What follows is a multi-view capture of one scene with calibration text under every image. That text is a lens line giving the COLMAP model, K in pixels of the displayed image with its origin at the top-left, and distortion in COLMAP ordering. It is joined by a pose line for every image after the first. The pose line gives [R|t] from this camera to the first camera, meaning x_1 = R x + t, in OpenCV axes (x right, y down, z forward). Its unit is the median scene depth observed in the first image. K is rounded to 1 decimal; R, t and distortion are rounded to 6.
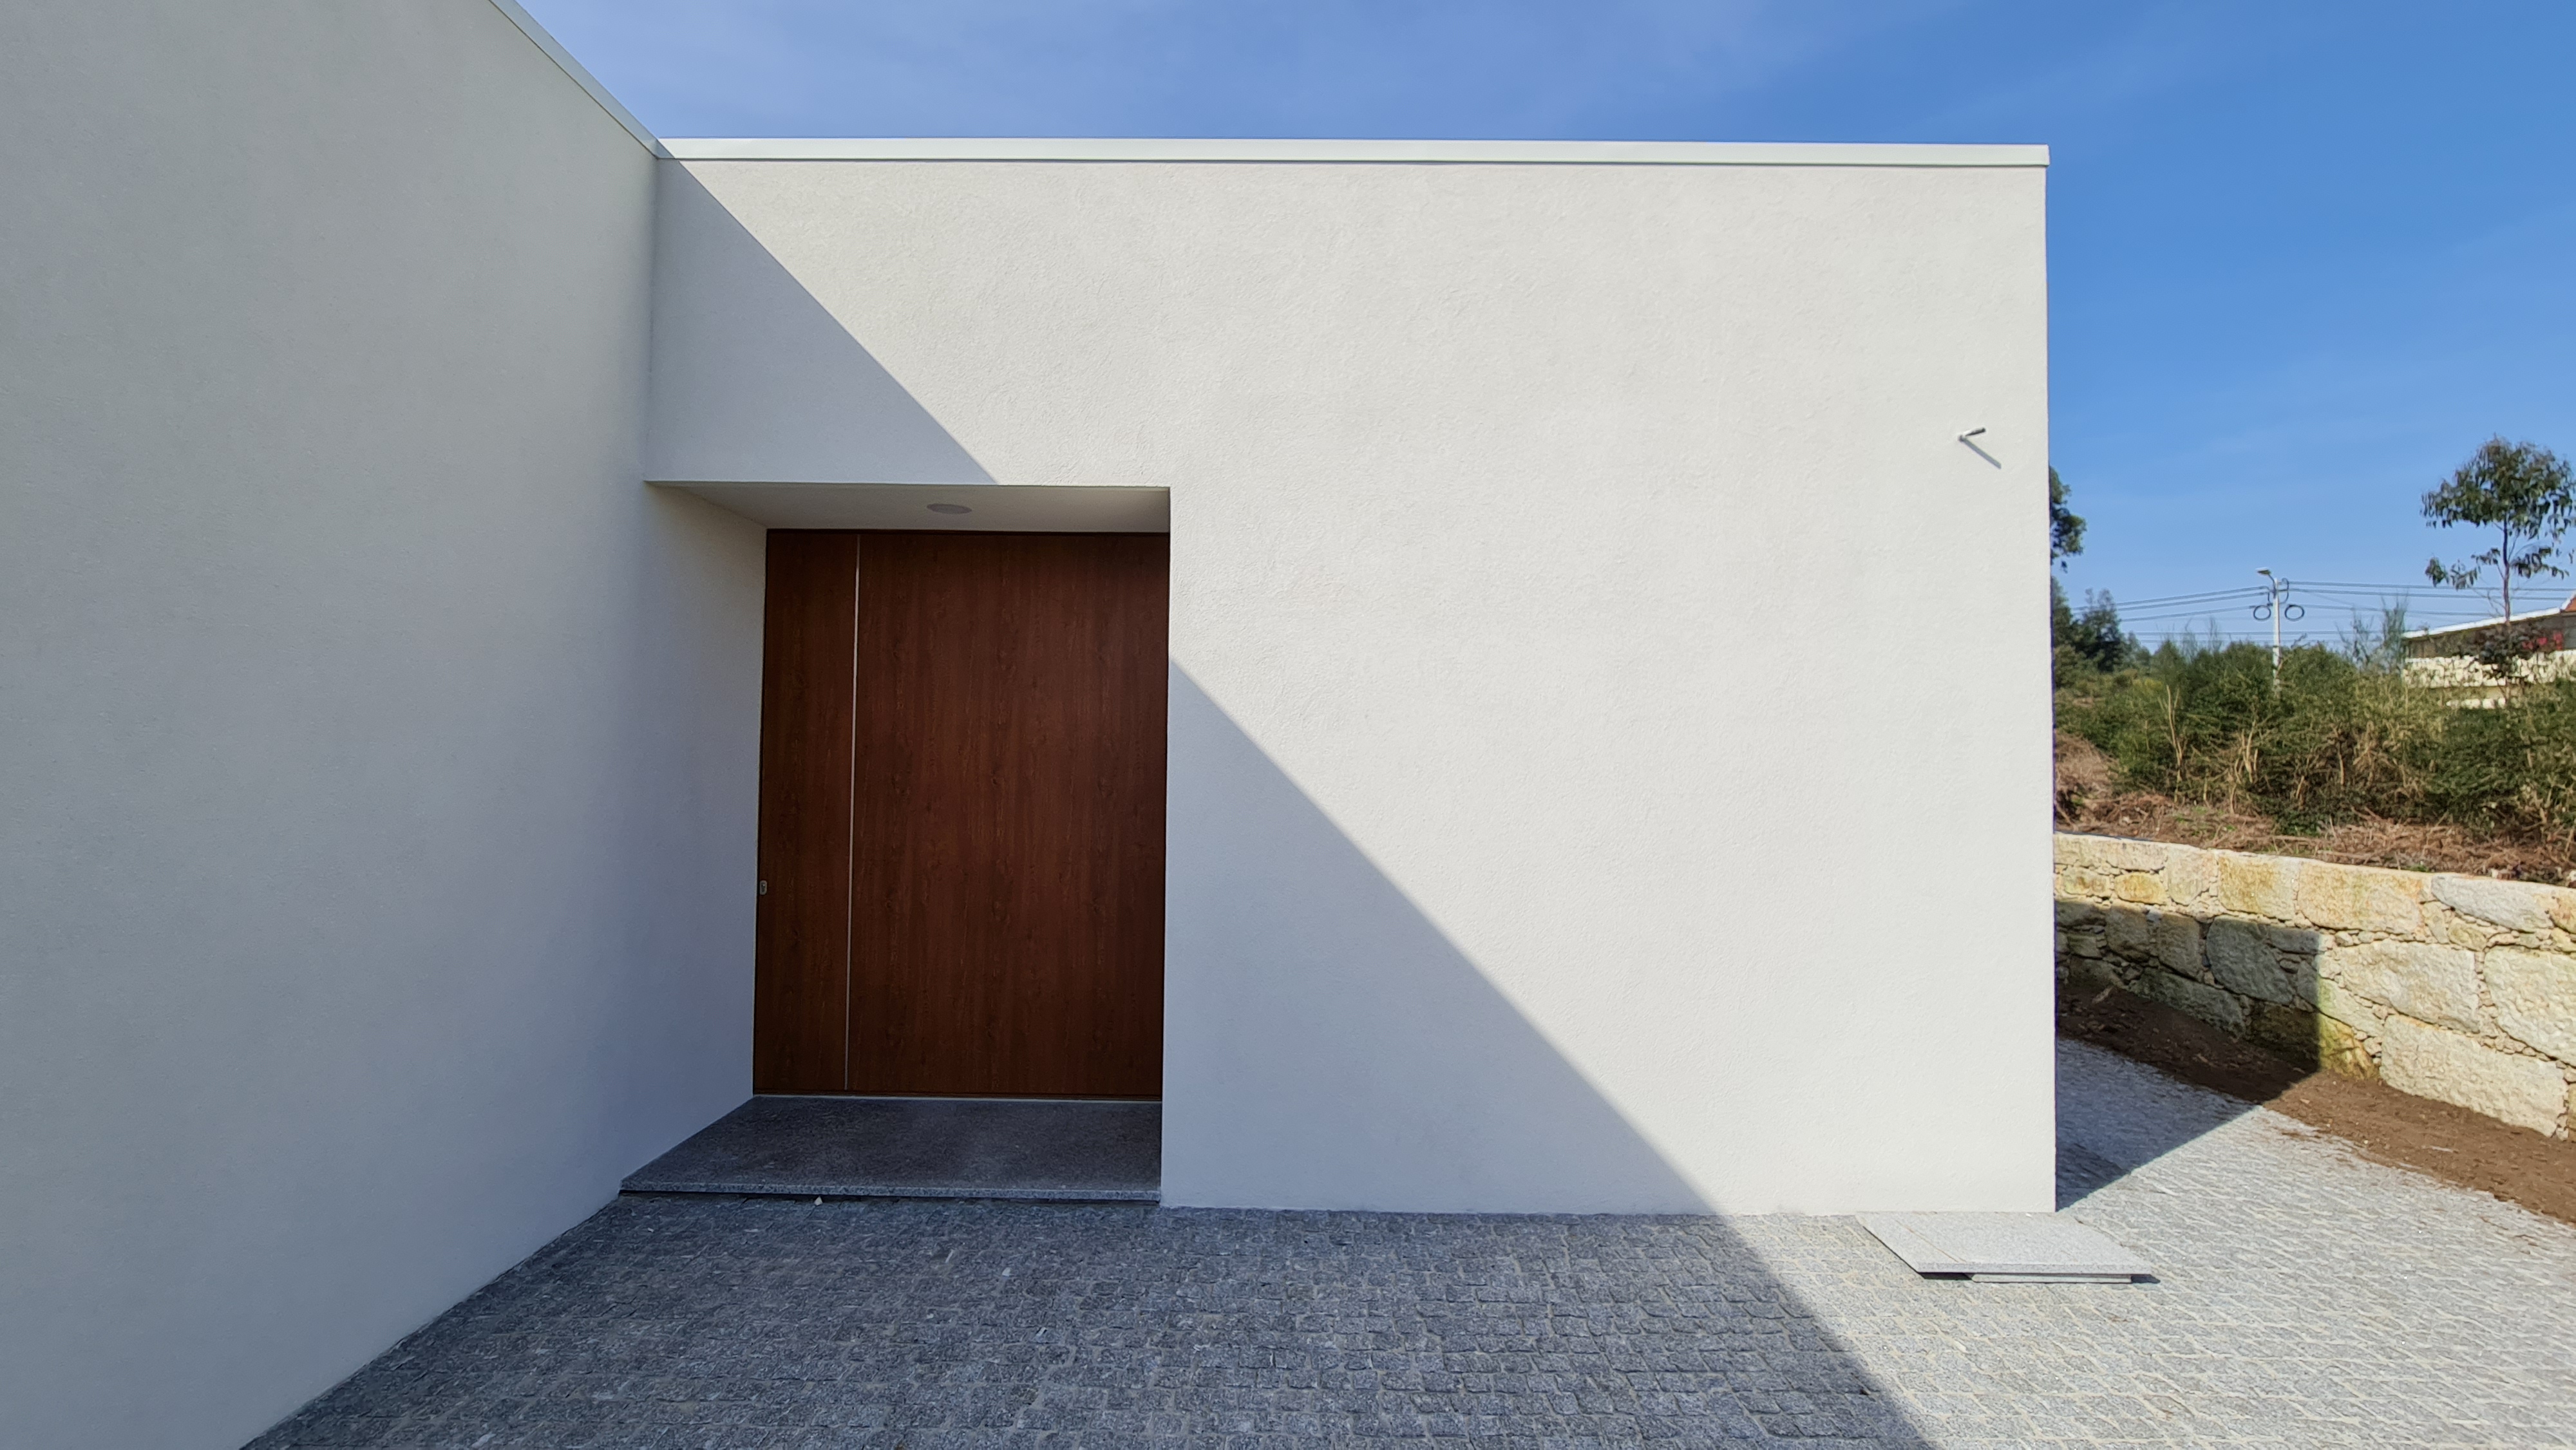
lens RADIAL K [[1057.6, 0, 1288.0], [0, 1057.6, 725.0], [0, 0, 1]] dist [-0.001245, 0.000377]
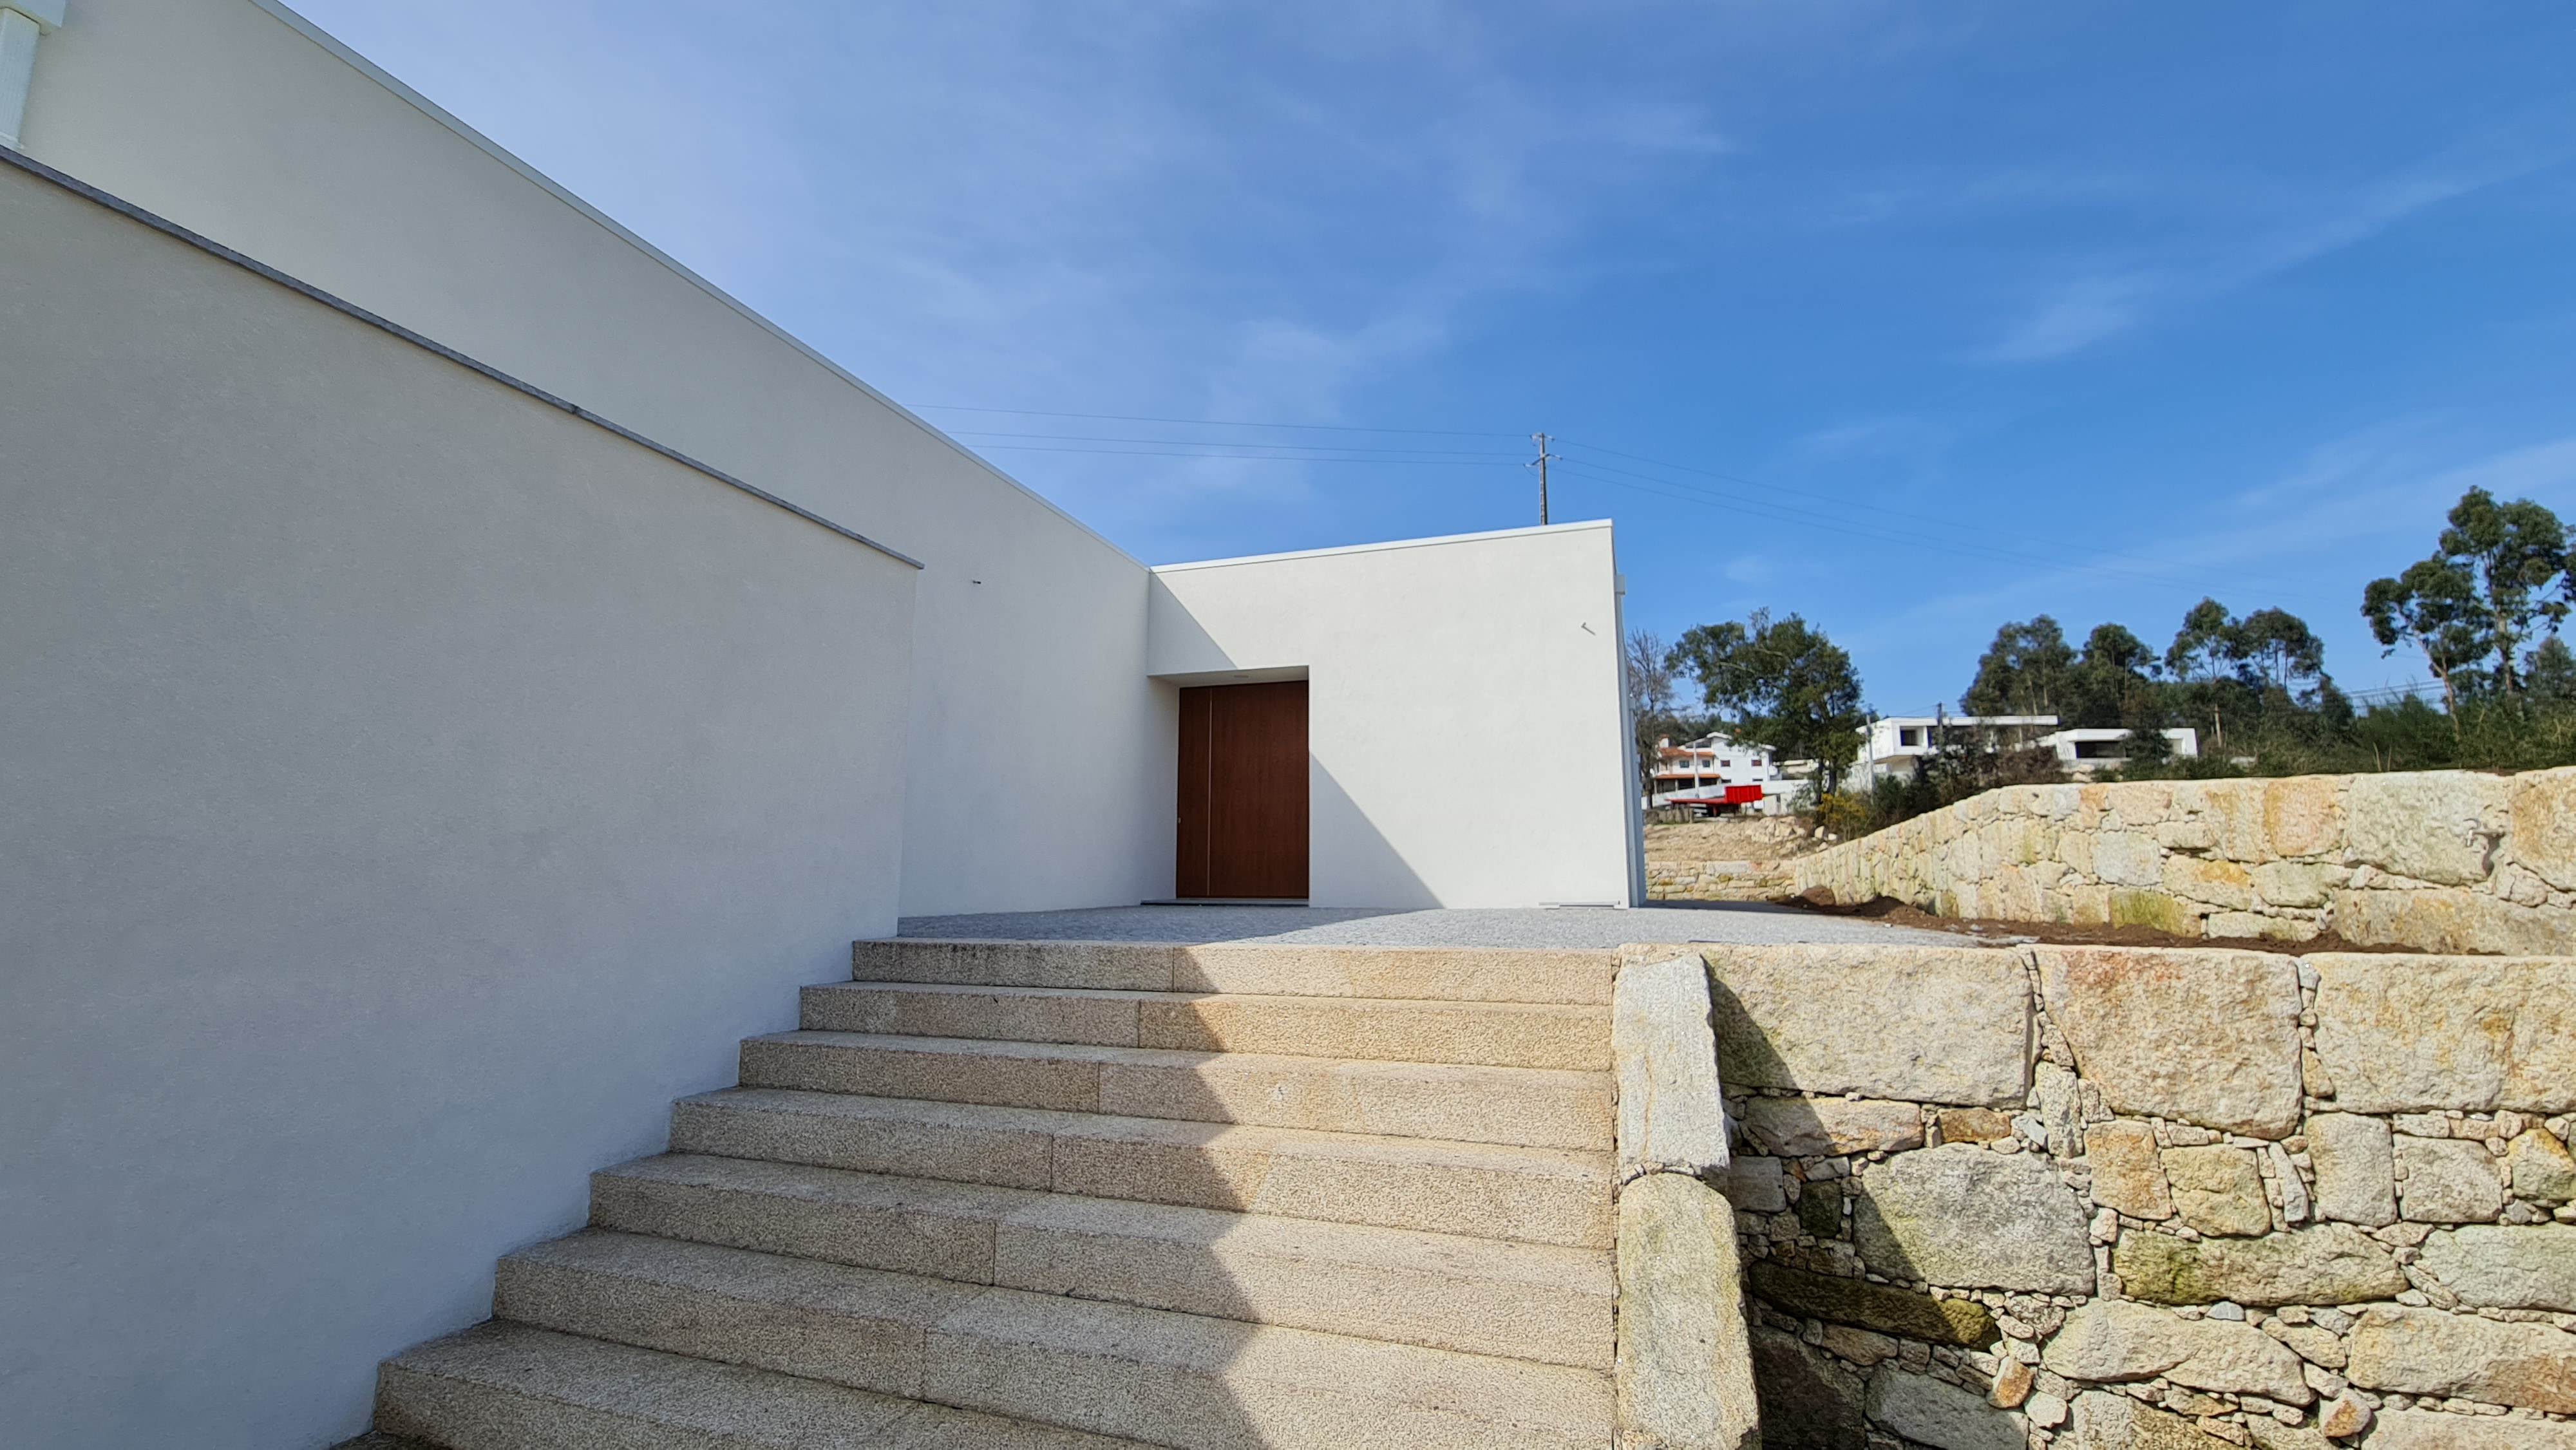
lens RADIAL K [[1082.4, 0, 1288.0], [0, 1082.4, 725.0], [0, 0, 1]] dist [-0.076209, 0.000021]
pose [[0.950363, -0.059065, -0.305487, 0.735047], [0.020358, 0.991517, -0.128373, 0.323021], [0.310477, 0.115782, 0.943503, -1.821233]]
